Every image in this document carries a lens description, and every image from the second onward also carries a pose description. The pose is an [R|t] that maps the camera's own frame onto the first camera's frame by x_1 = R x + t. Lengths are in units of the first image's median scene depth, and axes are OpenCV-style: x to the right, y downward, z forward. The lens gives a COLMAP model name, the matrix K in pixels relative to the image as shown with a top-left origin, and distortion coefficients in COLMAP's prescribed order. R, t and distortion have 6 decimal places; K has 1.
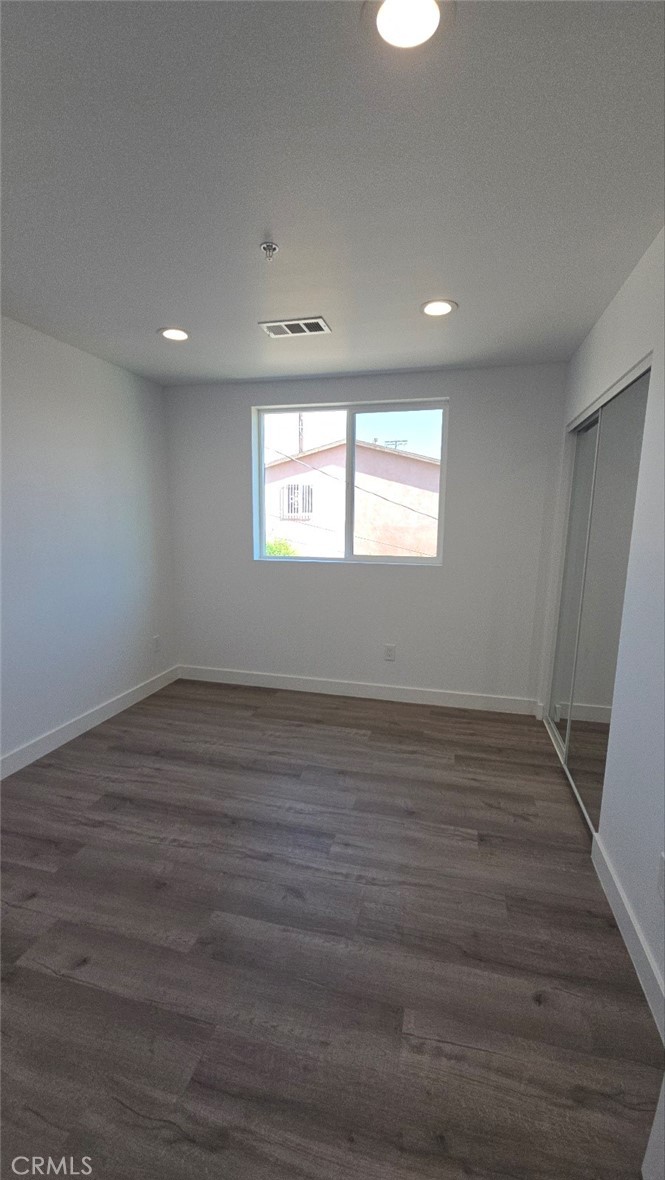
lens RADIAL K [[477.1, 0, 338.3], [0, 477.1, 588.8], [0, 0, 1]] dist [0.007322, -0.002979]
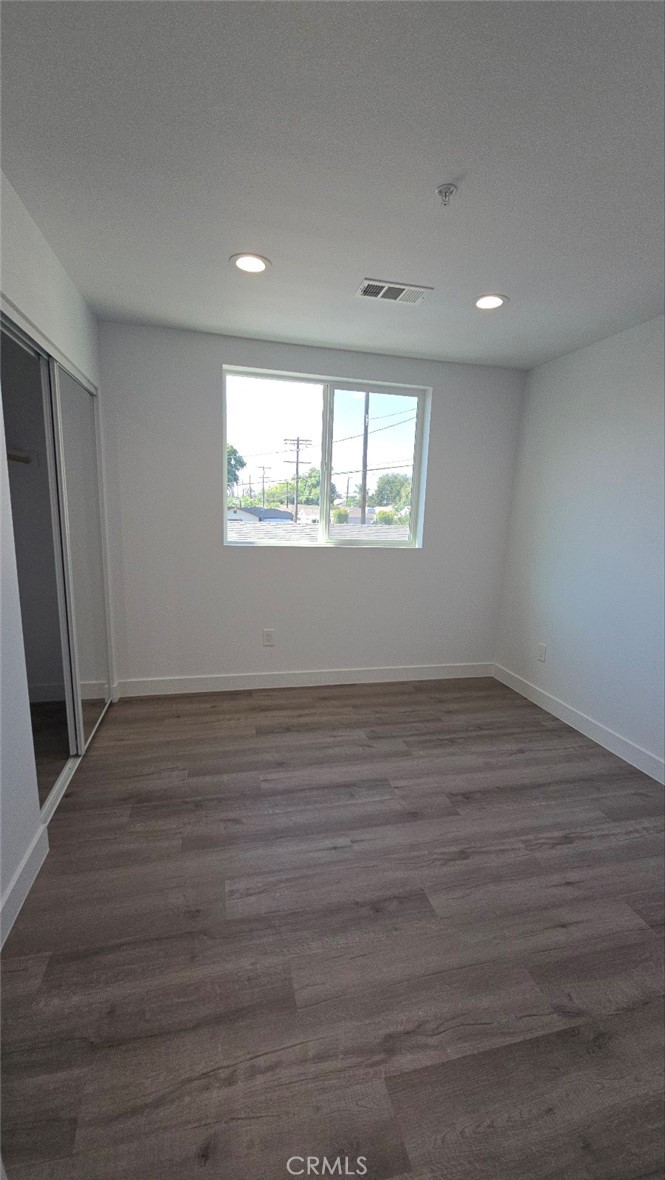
lens RADIAL K [[477.1, 0, 336.4], [0, 477.1, 593.3], [0, 0, 1]] dist [0.007322, -0.002979]
pose [[0.879823, -0.066720, 0.470595, -0.429844], [0.042878, 0.997203, 0.061218, -0.021524], [-0.473363, -0.033683, 0.880223, 0.149902]]
